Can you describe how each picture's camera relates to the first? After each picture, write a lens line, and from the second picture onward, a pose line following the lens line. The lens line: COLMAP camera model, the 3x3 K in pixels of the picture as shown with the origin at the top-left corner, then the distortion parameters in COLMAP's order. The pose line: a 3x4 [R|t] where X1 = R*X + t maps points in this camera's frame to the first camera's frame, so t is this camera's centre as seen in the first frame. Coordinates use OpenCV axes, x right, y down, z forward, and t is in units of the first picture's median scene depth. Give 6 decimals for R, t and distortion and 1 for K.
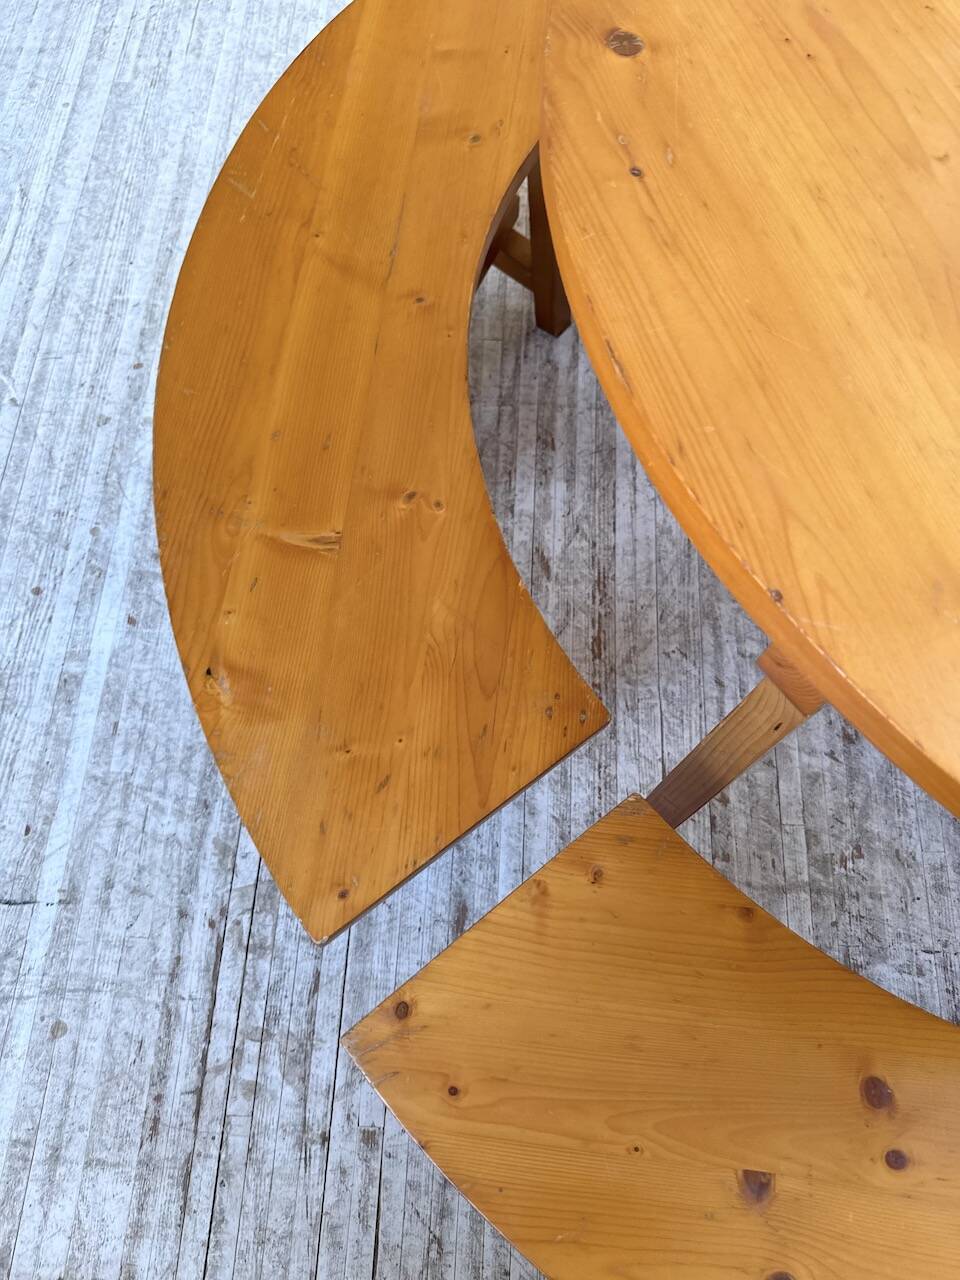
lens RADIAL K [[898.6, 0, 495.5], [0, 898.6, 643.4], [0, 0, 1]] dist [-0.001478, -0.007845]
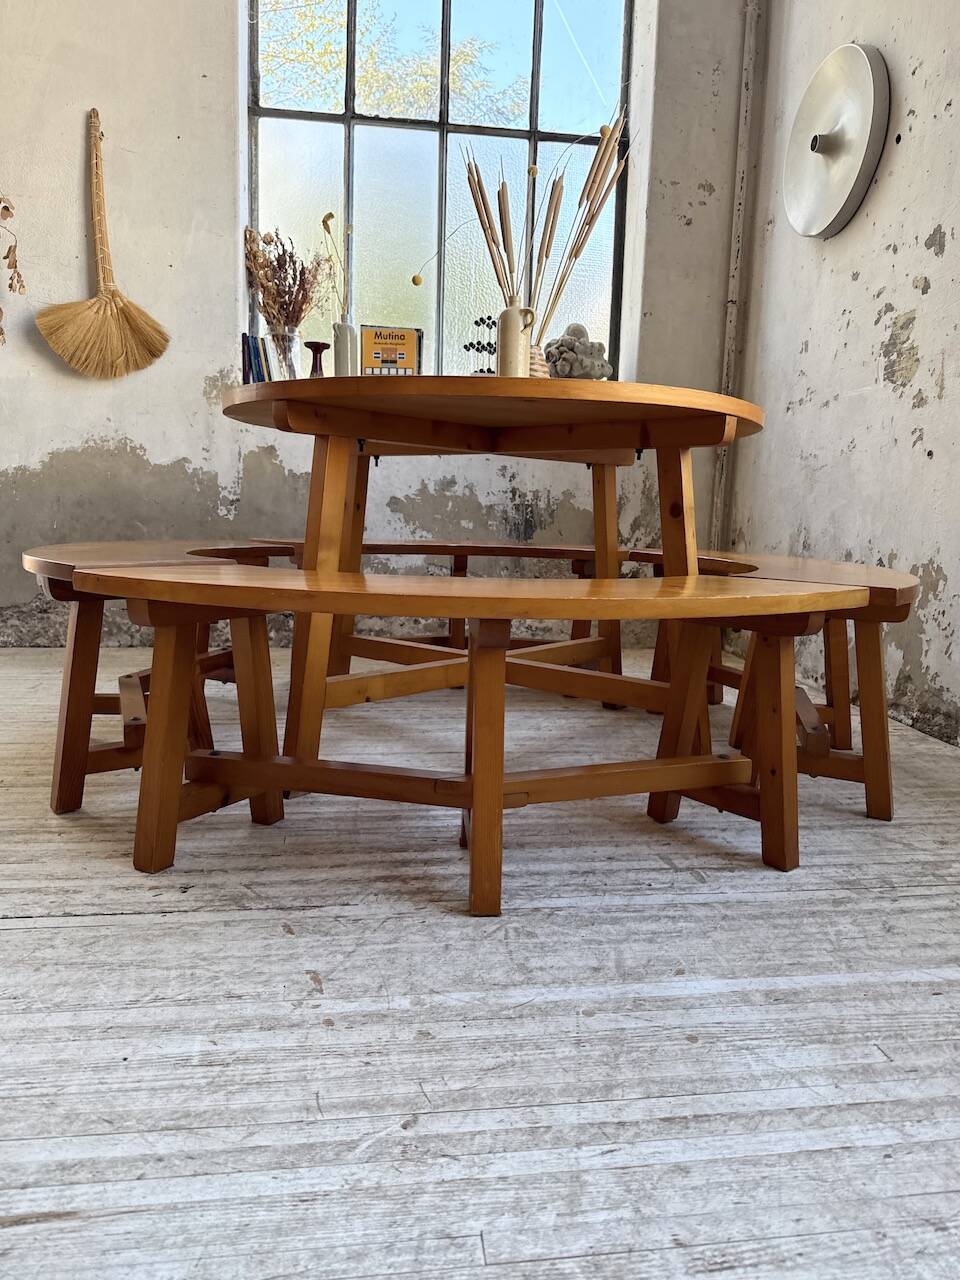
lens RADIAL K [[926.5, 0, 485.2], [0, 926.5, 631.8], [0, 0, 1]] dist [0.007131, -0.018115]
pose [[-0.188386, -0.164980, 0.968139, -1.226187], [0.906430, 0.350229, 0.236061, -0.544250], [-0.378016, 0.922020, 0.083564, 0.702436]]
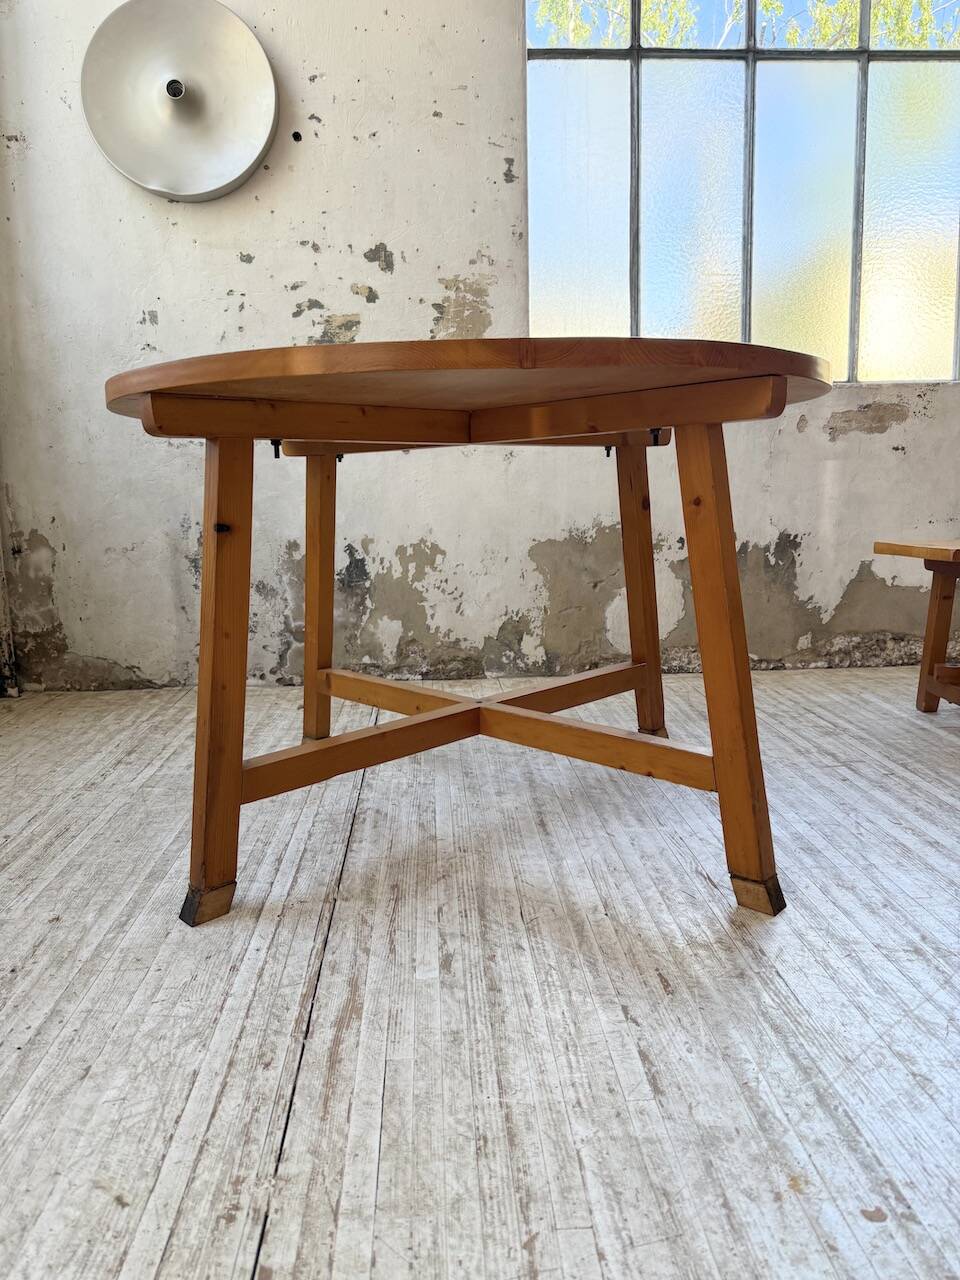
lens RADIAL K [[908.3, 0, 481.1], [0, 908.3, 632.0], [0, 0, 1]] dist [0.017880, -0.033576]
pose [[-0.994828, 0.011107, -0.100962, 0.623296], [-0.096596, 0.203821, 0.974231, -1.464433], [0.031399, 0.978945, -0.201694, 1.063885]]
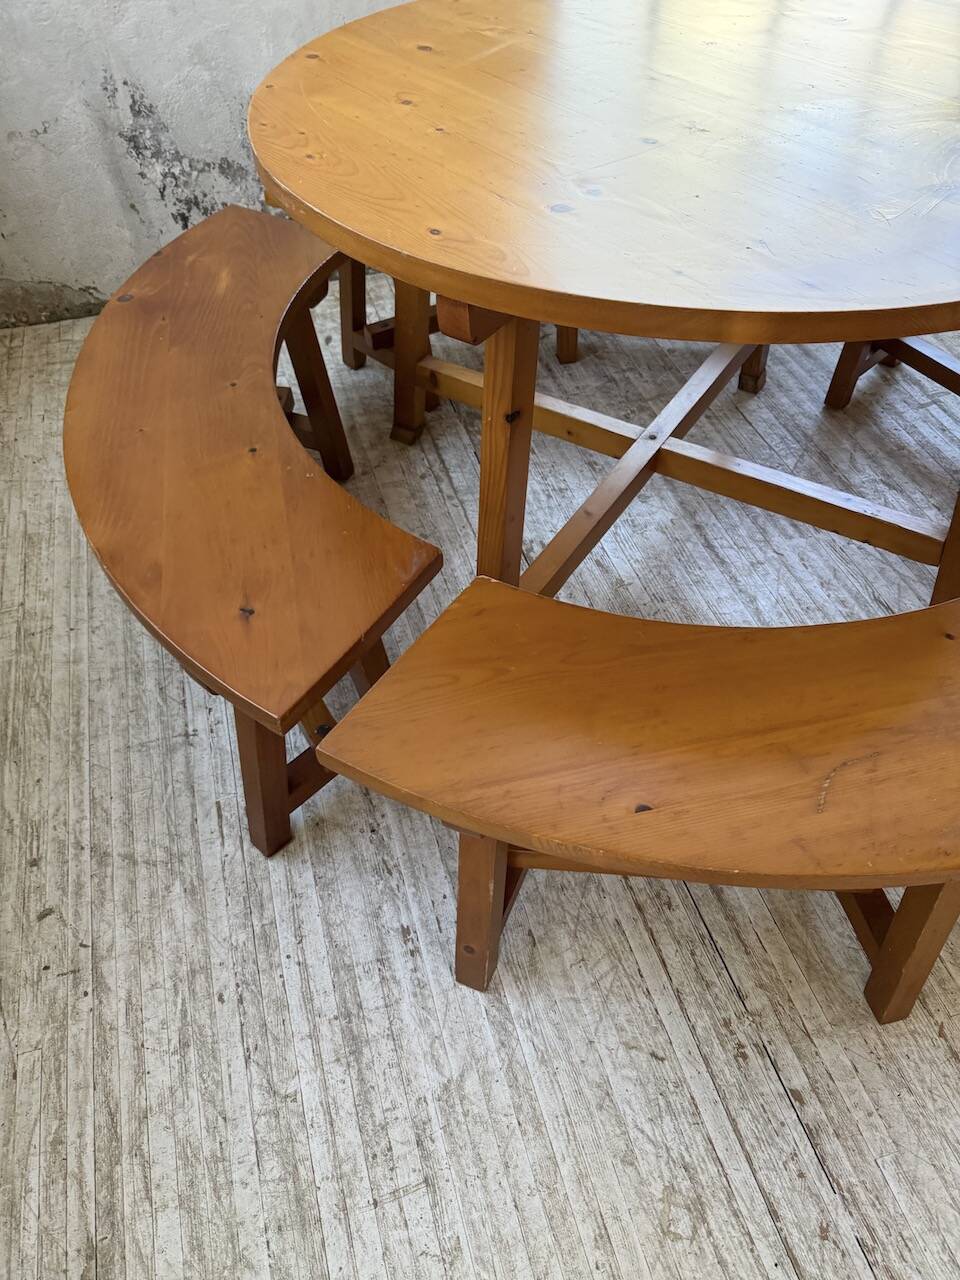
lens RADIAL K [[908.3, 0, 487.4], [0, 908.3, 649.2], [0, 0, 1]] dist [0.017880, -0.033576]
pose [[-0.944941, 0.239538, -0.222953, 1.084902], [-0.308563, -0.425330, 0.850813, -1.282787], [0.108974, 0.872763, 0.475825, 0.508040]]
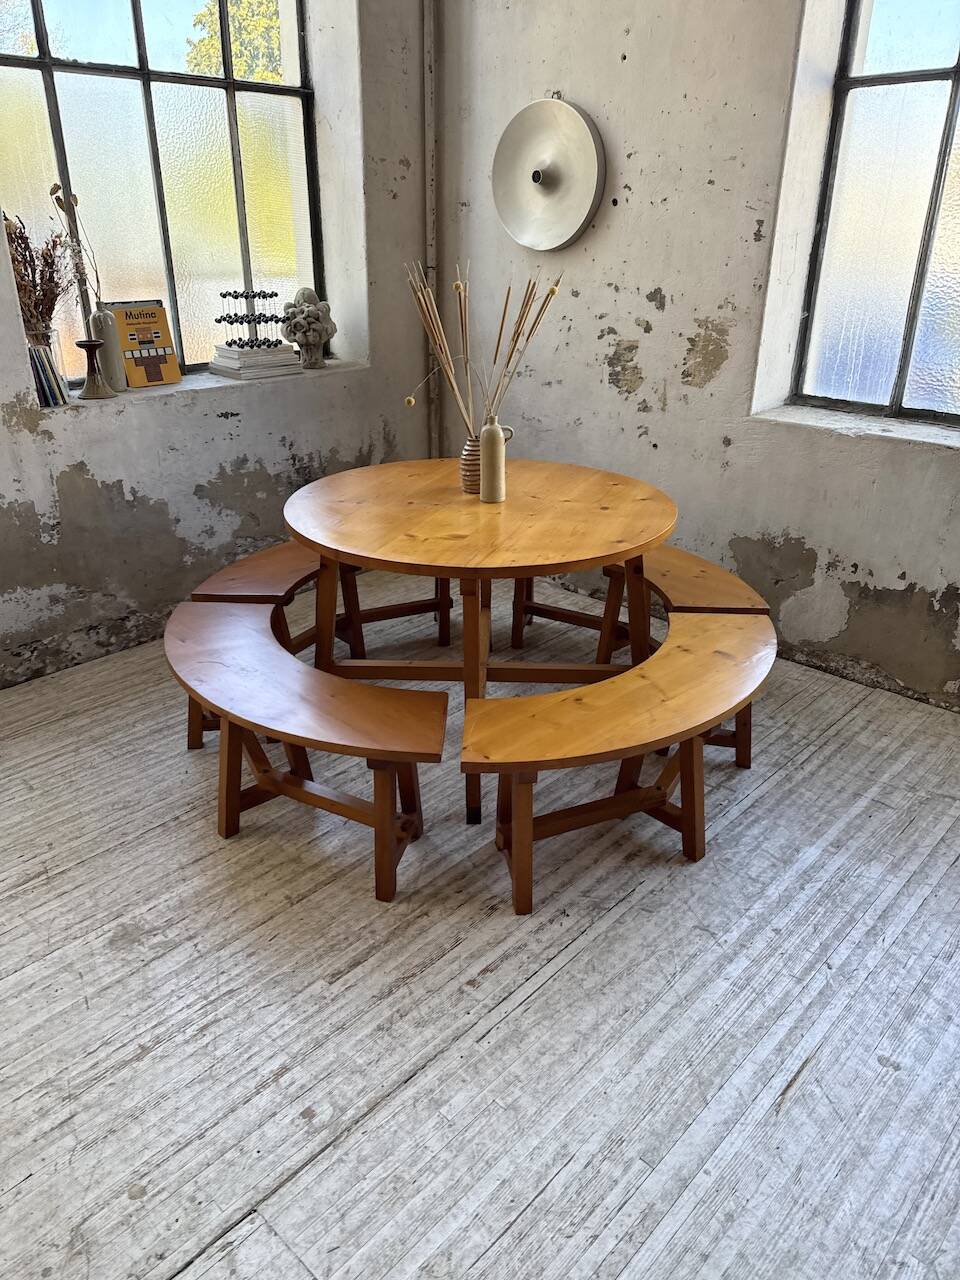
lens RADIAL K [[908.3, 0, 472.0], [0, 908.3, 644.7], [0, 0, 1]] dist [0.017880, -0.033576]
pose [[-0.752513, -0.302966, 0.584753, -0.911545], [0.607509, 0.023487, 0.793966, -2.067400], [-0.254279, 0.952712, 0.166380, 0.438158]]
